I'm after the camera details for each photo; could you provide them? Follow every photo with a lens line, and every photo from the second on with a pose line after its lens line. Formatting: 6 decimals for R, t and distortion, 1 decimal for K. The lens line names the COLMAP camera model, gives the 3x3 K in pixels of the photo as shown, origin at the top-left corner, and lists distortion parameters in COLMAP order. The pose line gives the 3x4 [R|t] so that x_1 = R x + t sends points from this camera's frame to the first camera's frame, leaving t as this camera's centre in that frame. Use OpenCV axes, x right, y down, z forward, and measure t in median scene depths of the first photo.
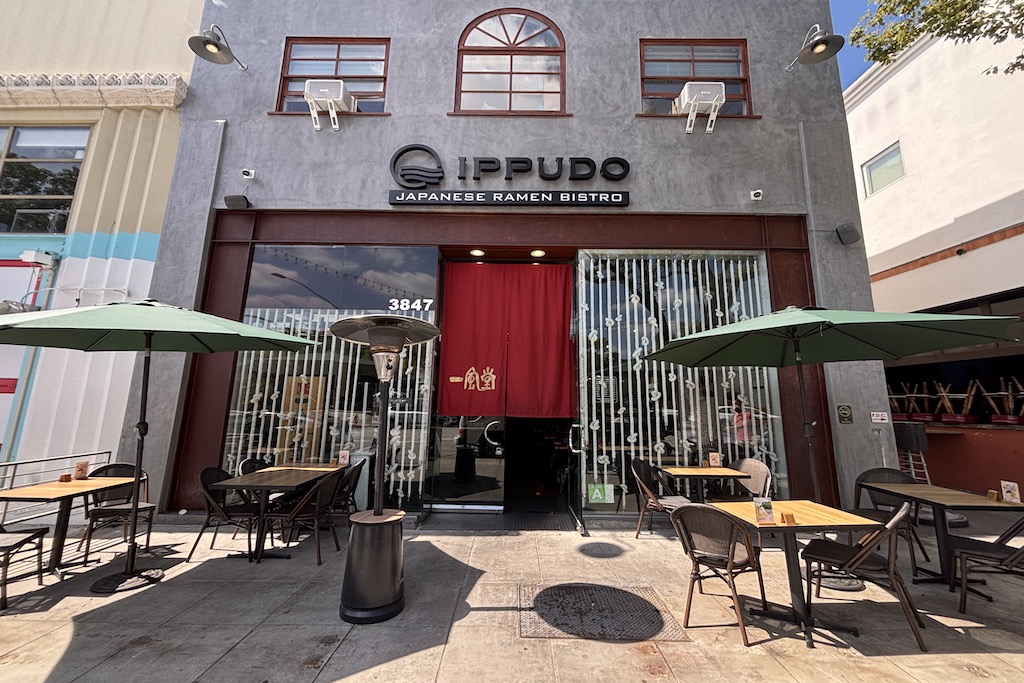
lens RADIAL K [[404.7, 0, 510.3], [0, 404.7, 336.8], [0, 0, 1]] dist [-0.001789, 0.000941]
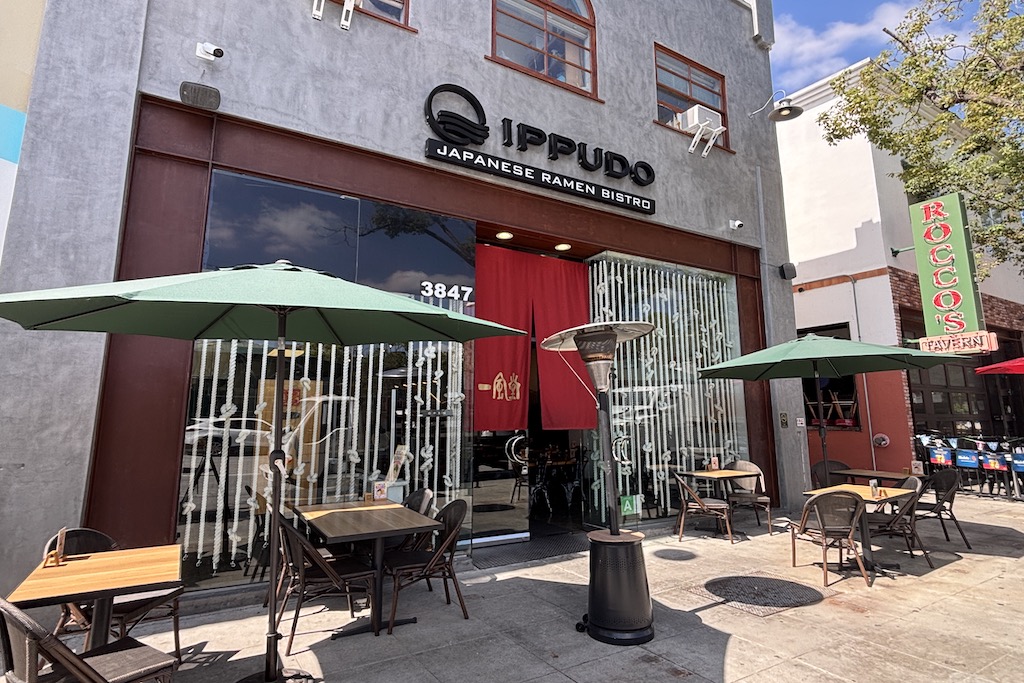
lens RADIAL K [[539.9, 0, 511.4], [0, 539.9, 335.2], [0, 0, 1]] dist [-0.002035, 0.000721]
pose [[0.853769, 0.062819, 0.516848, -0.649321], [-0.072698, 0.997353, -0.001134, -0.002526], [-0.515552, -0.036606, 0.856076, 0.036872]]
